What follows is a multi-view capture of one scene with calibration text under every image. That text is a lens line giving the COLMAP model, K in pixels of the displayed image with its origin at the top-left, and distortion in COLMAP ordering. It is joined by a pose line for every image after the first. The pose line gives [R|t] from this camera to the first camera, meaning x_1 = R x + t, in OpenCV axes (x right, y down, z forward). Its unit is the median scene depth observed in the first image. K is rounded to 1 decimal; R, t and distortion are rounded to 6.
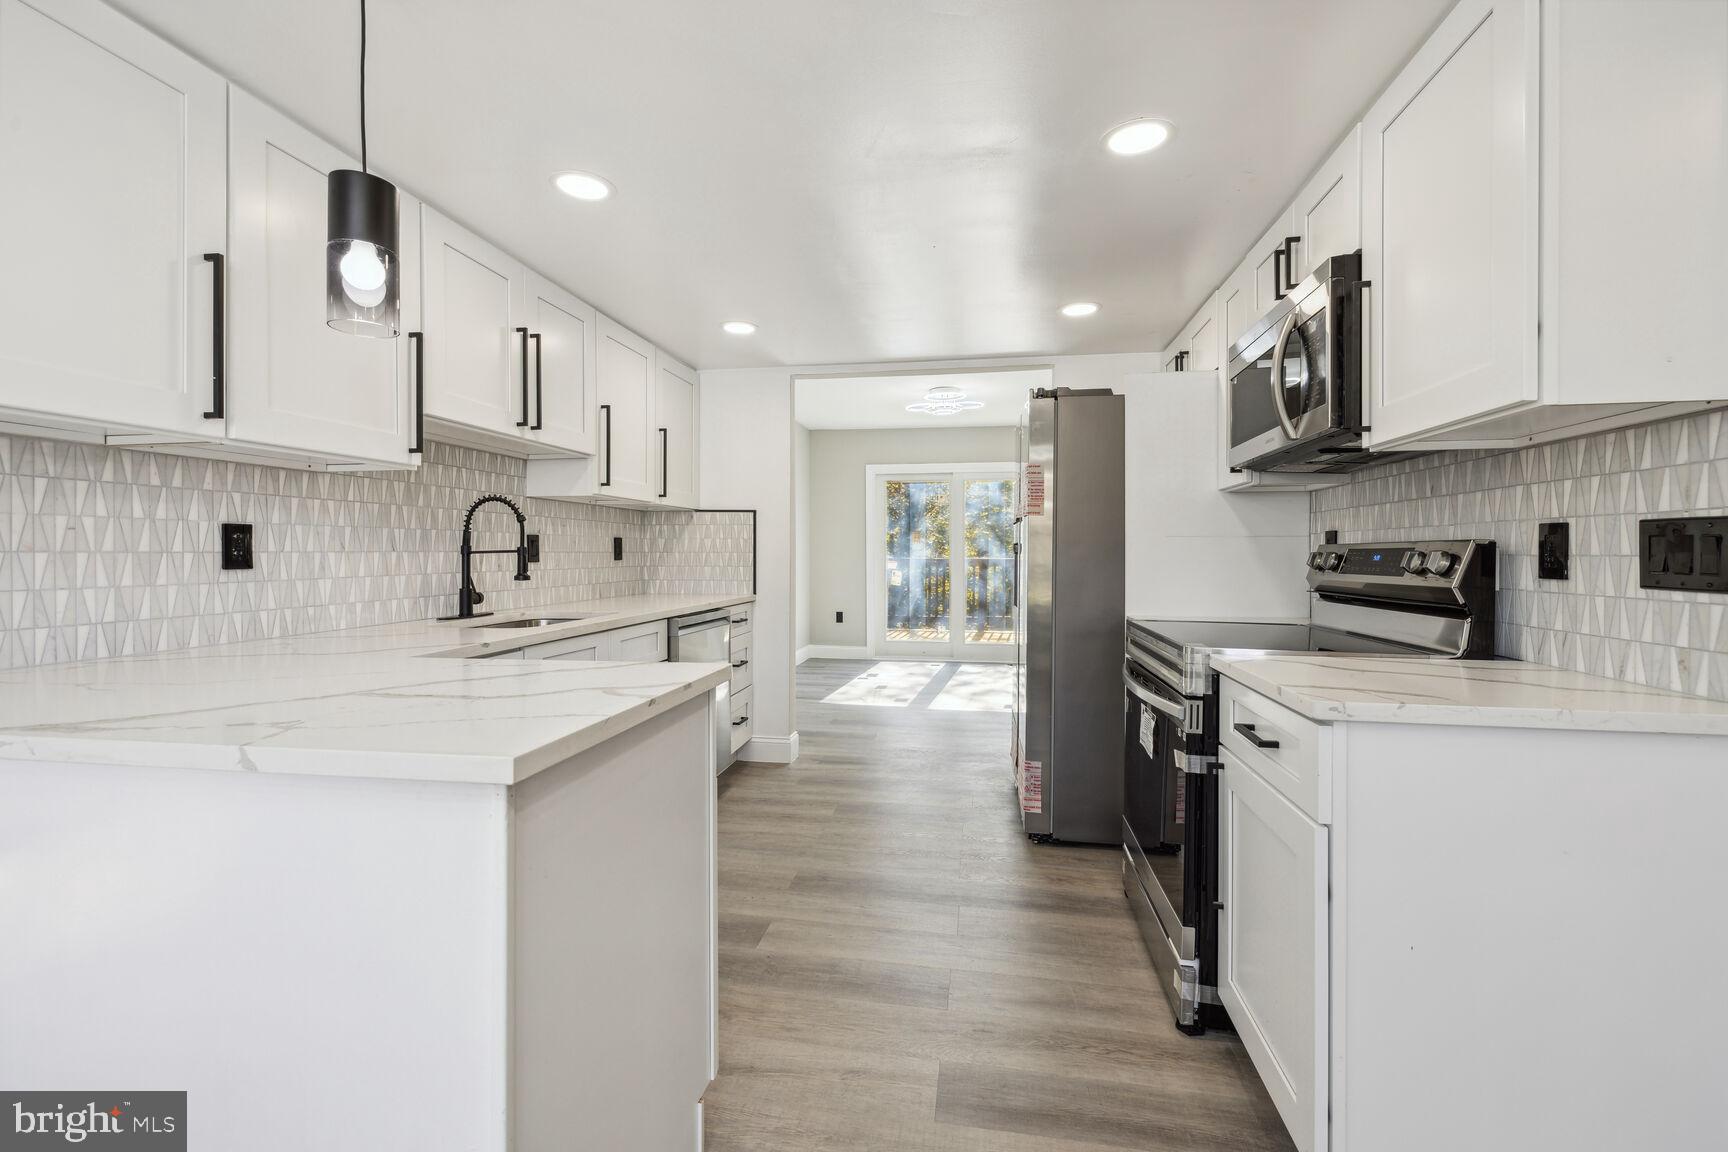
lens RADIAL K [[723.4, 0, 870.1], [0, 723.4, 556.2], [0, 0, 1]] dist [-0.000741, 0.000019]
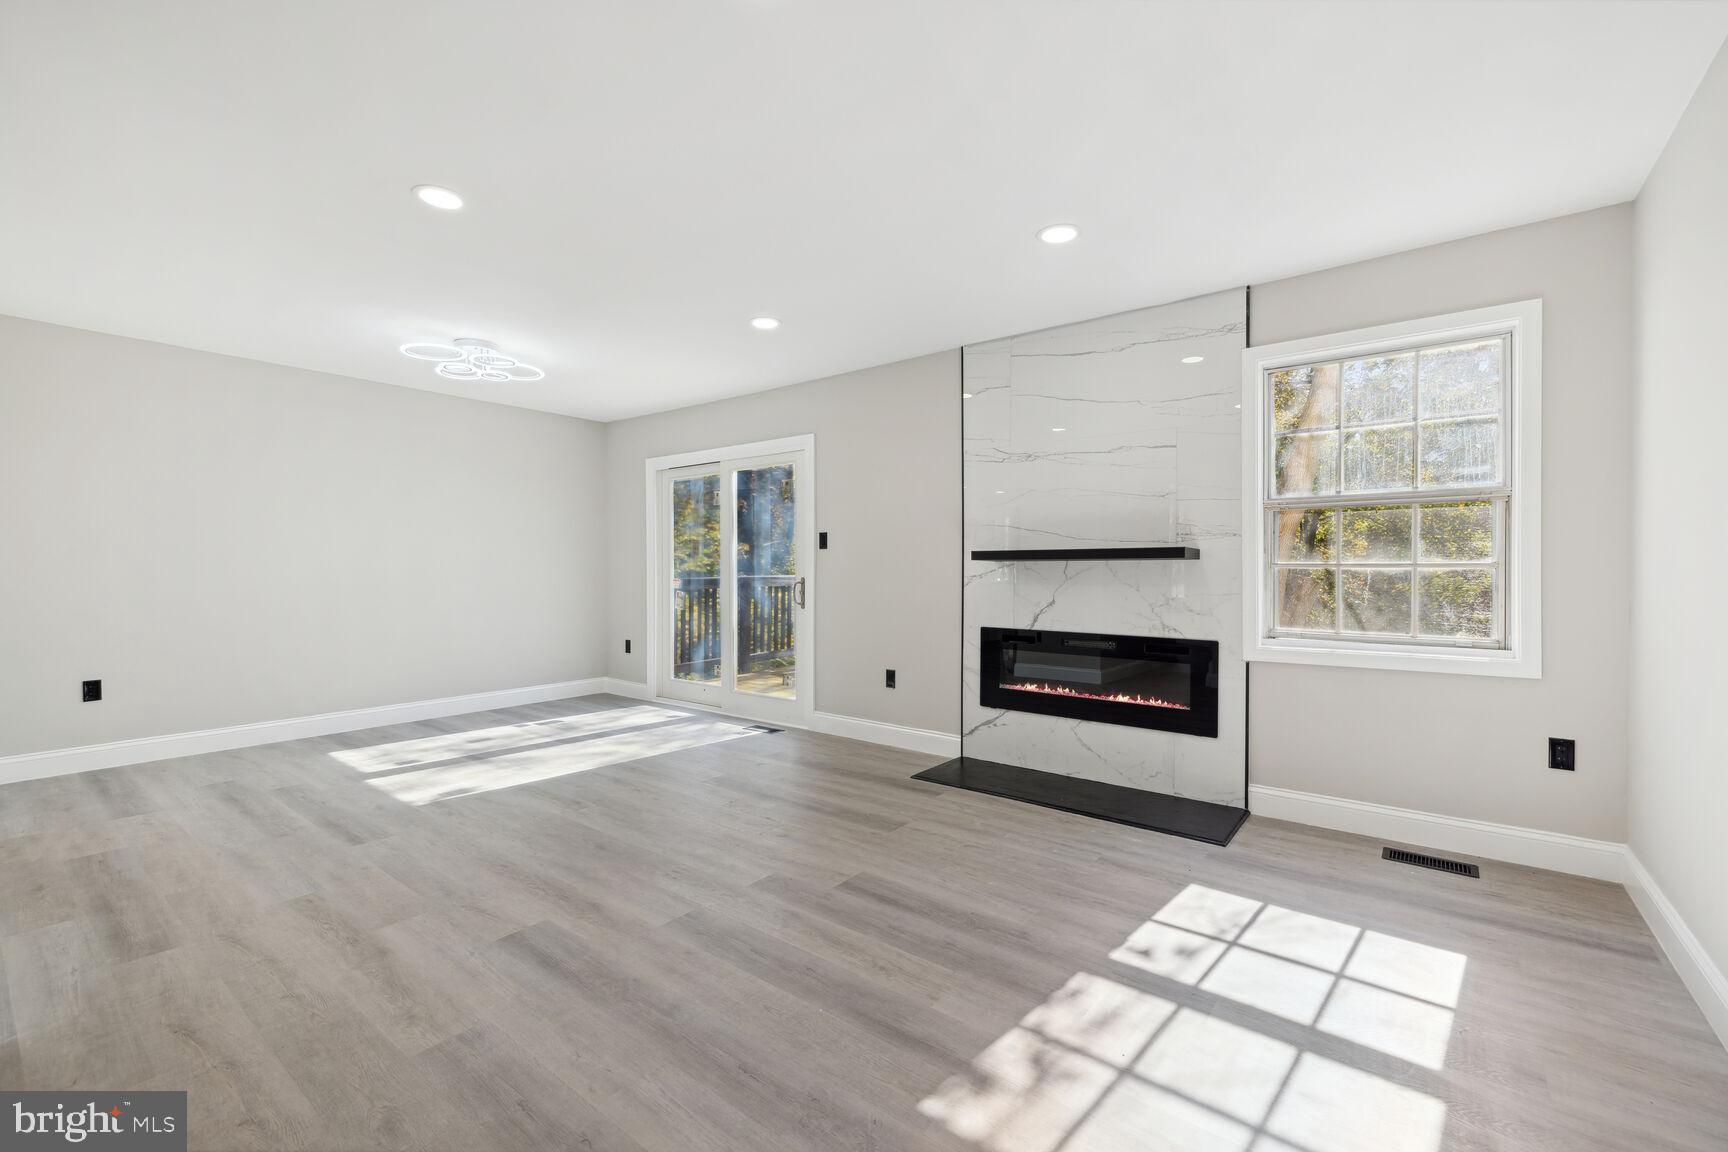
lens RADIAL K [[729.4, 0, 868.0], [0, 729.4, 565.5], [0, 0, 1]] dist [0.001619, 0.000290]
pose [[0.878269, -0.001894, -0.478162, 1.931289], [-0.002095, 0.999967, -0.007809, -0.003746], [0.478161, 0.007860, 0.878237, 1.323606]]
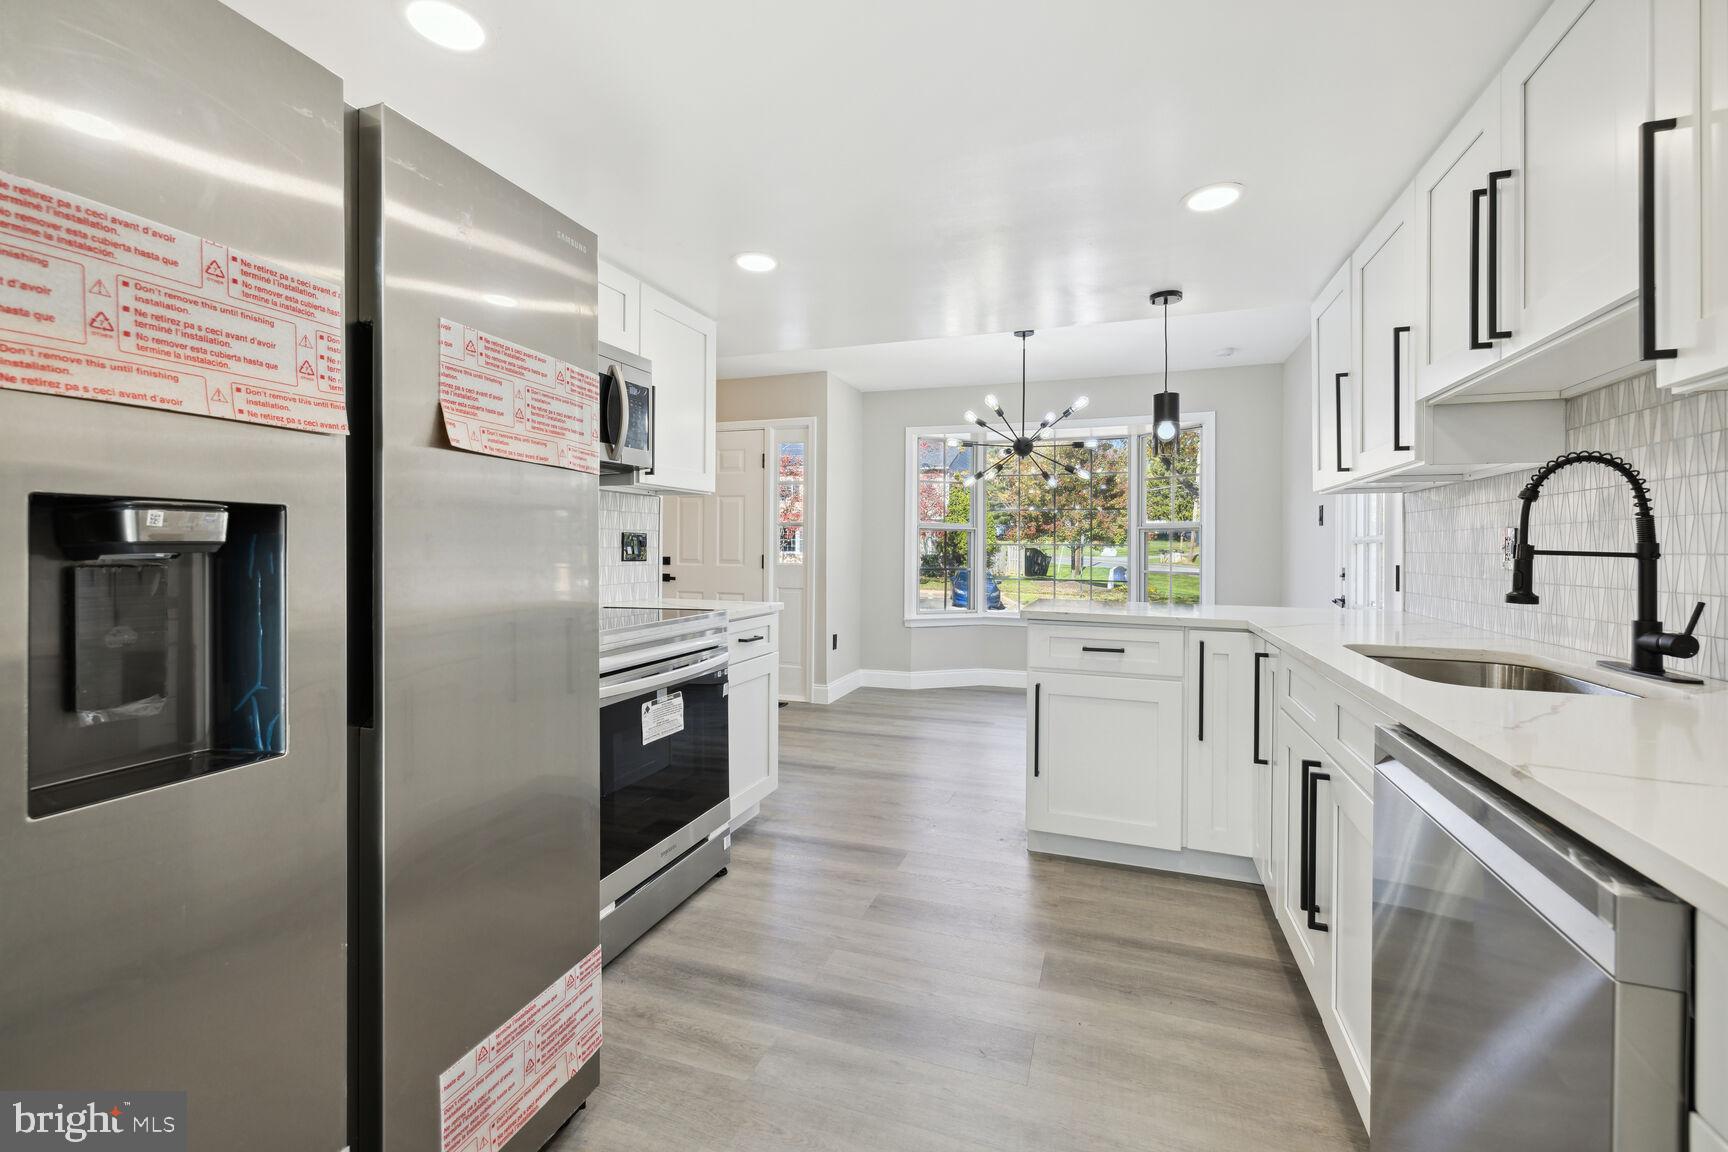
lens RADIAL K [[723.4, 0, 870.1], [0, 723.4, 556.2], [0, 0, 1]] dist [-0.000741, 0.000019]
pose [[-0.986077, -0.010366, 0.165965, -0.070743], [-0.008040, 0.999860, 0.014682, -0.007929], [-0.166094, 0.013143, -0.986022, 1.748158]]
